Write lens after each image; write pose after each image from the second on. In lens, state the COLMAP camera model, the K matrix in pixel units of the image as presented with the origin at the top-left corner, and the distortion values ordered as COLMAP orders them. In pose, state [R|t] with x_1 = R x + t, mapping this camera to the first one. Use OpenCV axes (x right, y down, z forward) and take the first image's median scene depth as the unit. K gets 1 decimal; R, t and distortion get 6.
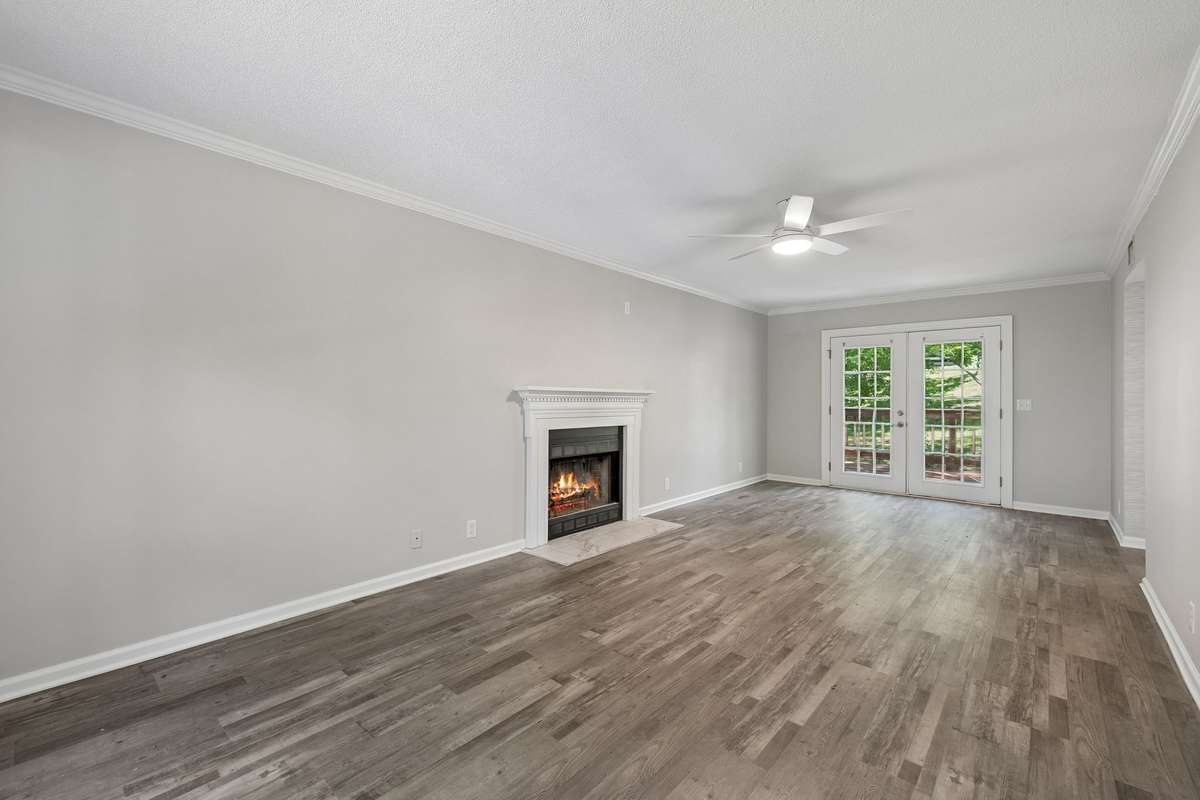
lens RADIAL K [[508.8, 0, 598.6], [0, 508.8, 386.3], [0, 0, 1]] dist [0.001356, -0.000145]
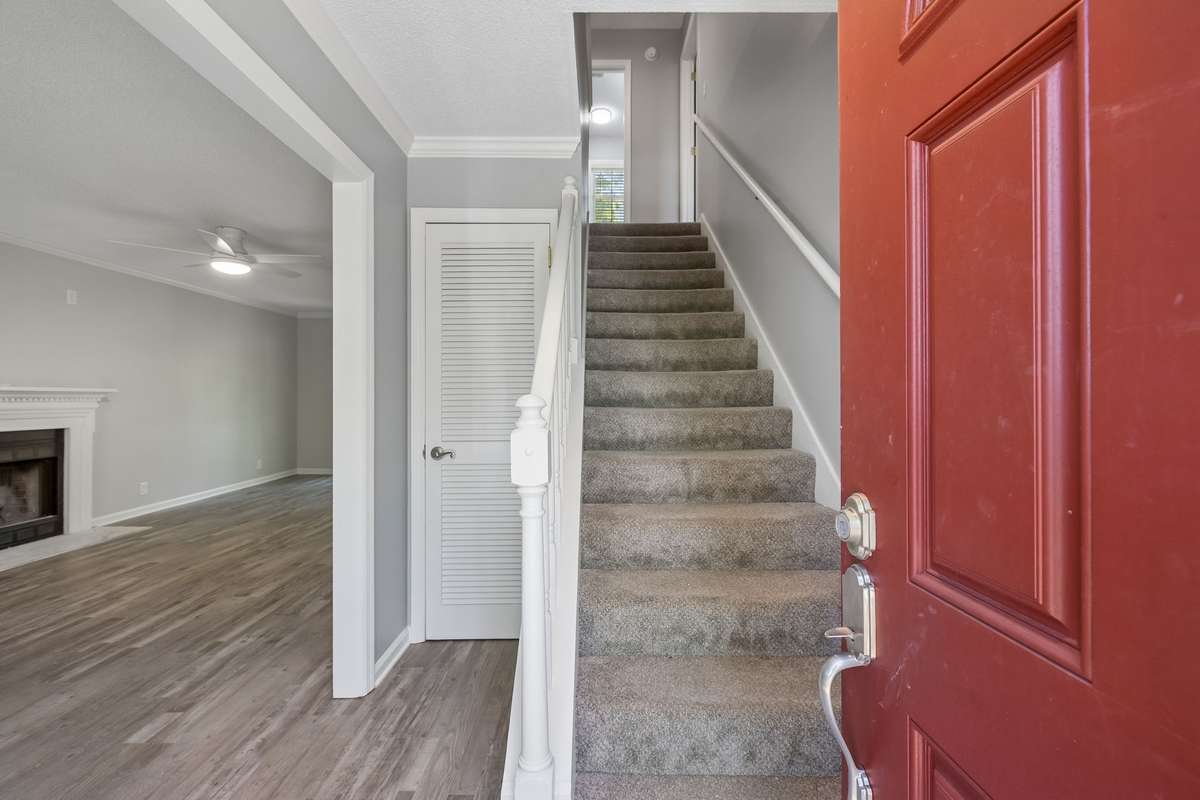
lens RADIAL K [[502.7, 0, 600.0], [0, 502.7, 388.2], [0, 0, 1]] dist [0.001587, 0.000163]
pose [[0.745129, 0.004072, 0.666908, 0.253561], [-0.008986, 0.999952, 0.003934, -0.008405], [-0.666860, -0.008925, 0.745130, -0.454707]]
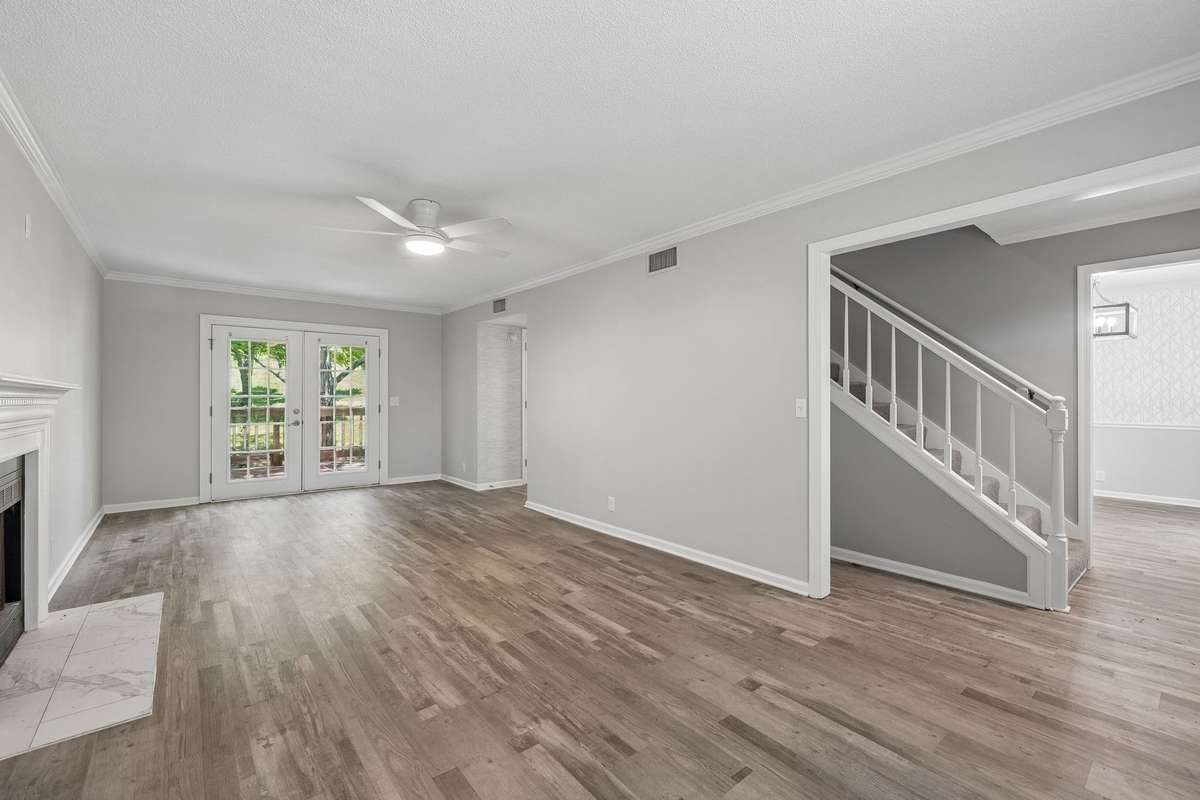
lens RADIAL K [[503.5, 0, 600.0], [0, 503.5, 400.0], [0, 0, 1]] dist [0.002359, 0.000087]
pose [[0.152890, -0.011384, 0.988178, -0.596943], [-0.020608, 0.999679, 0.014705, 0.006687], [-0.988028, -0.022613, 0.152607, 0.542346]]
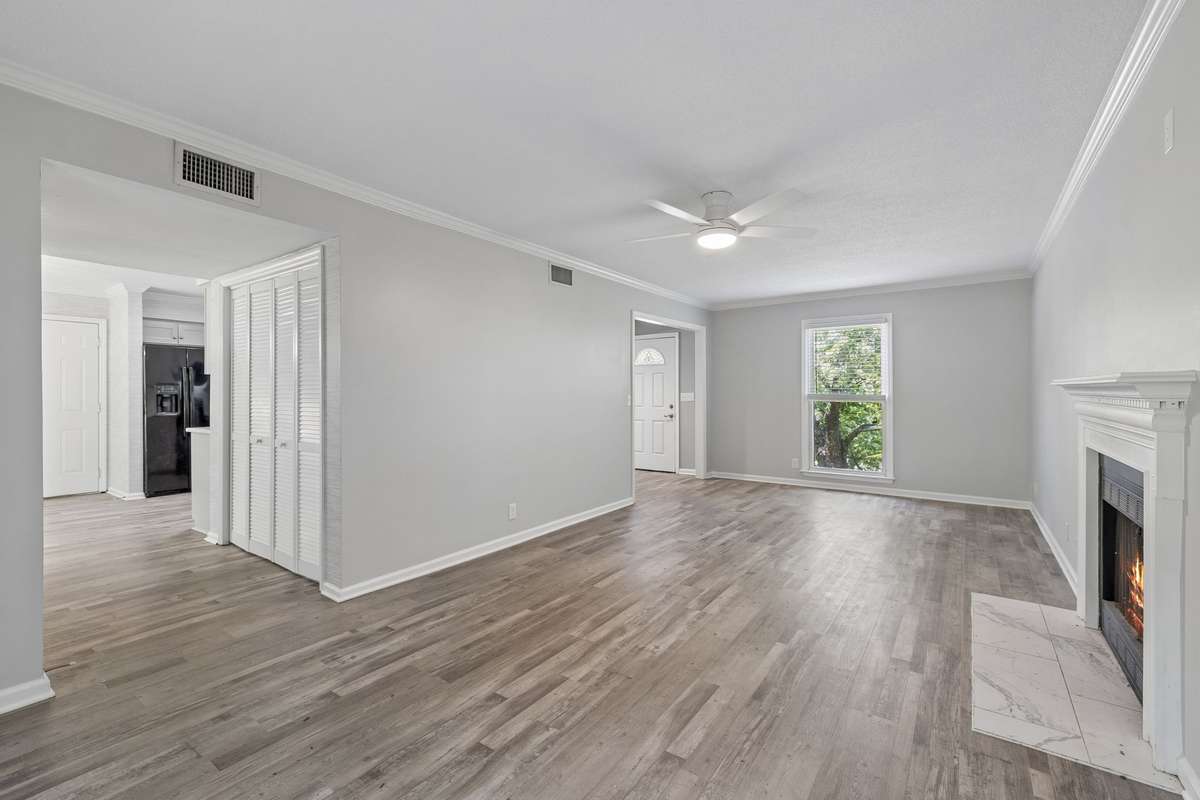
lens RADIAL K [[515.6, 0, 596.3], [0, 515.6, 395.7], [0, 0, 1]] dist [0.001131, 0.000391]
pose [[-0.995134, -0.003024, -0.098487, 0.758632], [-0.001279, 0.999841, -0.017784, 0.045637], [0.098526, -0.017572, -0.994979, 2.111567]]
